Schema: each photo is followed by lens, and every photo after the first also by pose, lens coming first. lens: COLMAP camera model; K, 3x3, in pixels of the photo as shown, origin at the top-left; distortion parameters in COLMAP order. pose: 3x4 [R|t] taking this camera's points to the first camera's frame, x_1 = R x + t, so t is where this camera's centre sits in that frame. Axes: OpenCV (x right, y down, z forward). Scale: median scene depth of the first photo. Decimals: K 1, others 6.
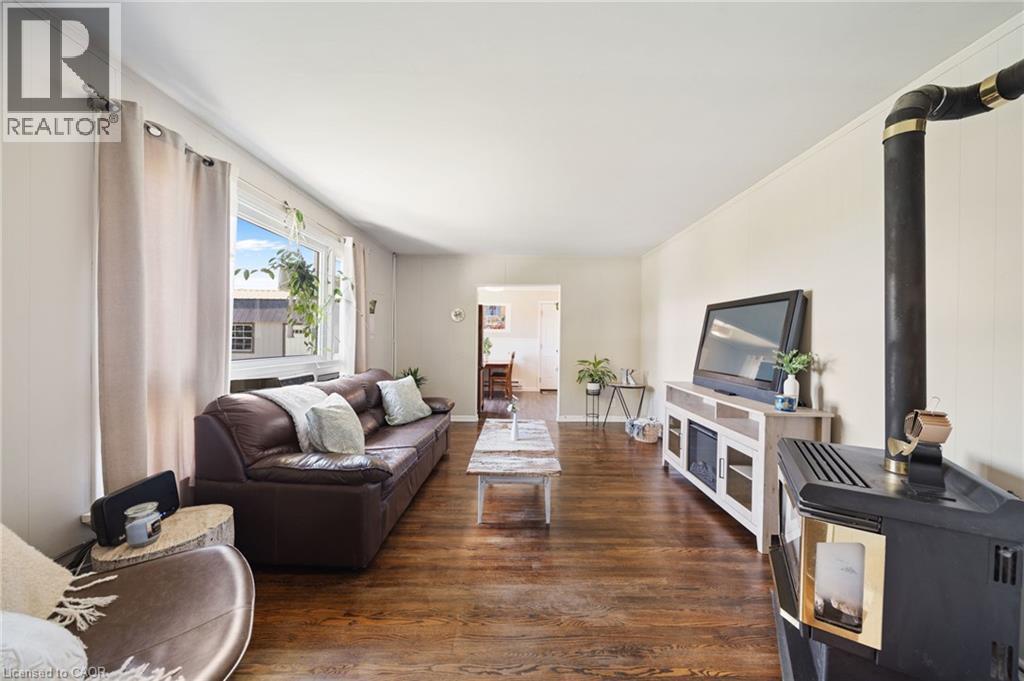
lens RADIAL K [[362.6, 0, 512.0], [0, 362.6, 340.5], [0, 0, 1]] dist [-0.000720, -0.000082]
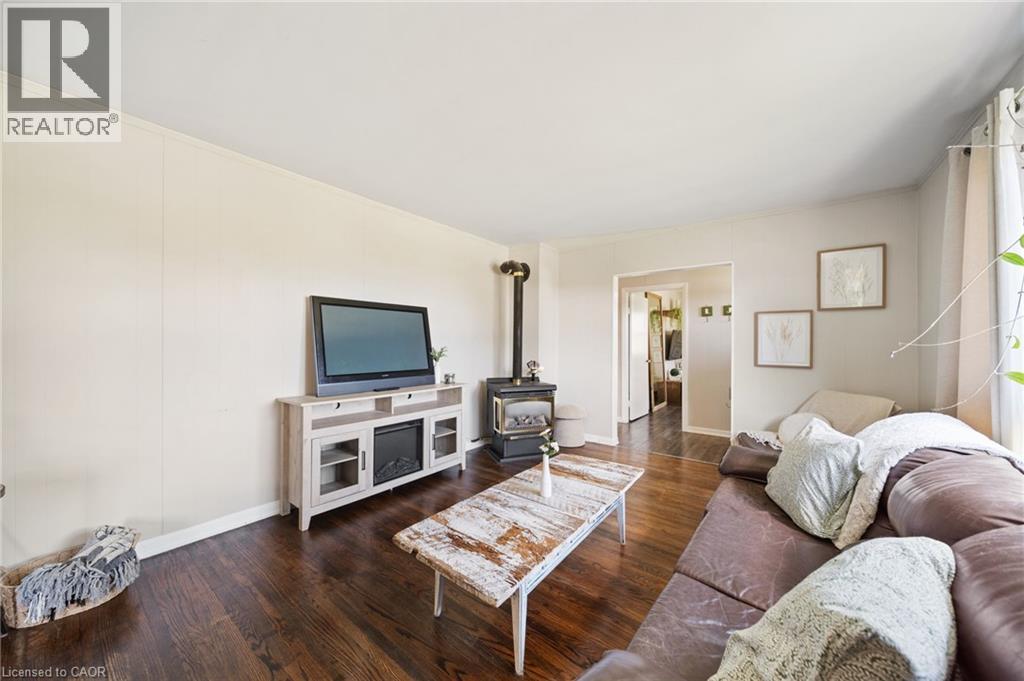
lens RADIAL K [[362.6, 0, 512.0], [0, 362.6, 340.5], [0, 0, 1]] dist [-0.000720, -0.000082]
pose [[-0.793687, -0.015453, 0.608130, -0.399856], [-0.011403, 0.999880, 0.010525, -0.017604], [-0.608220, 0.001418, -0.793767, 1.824735]]
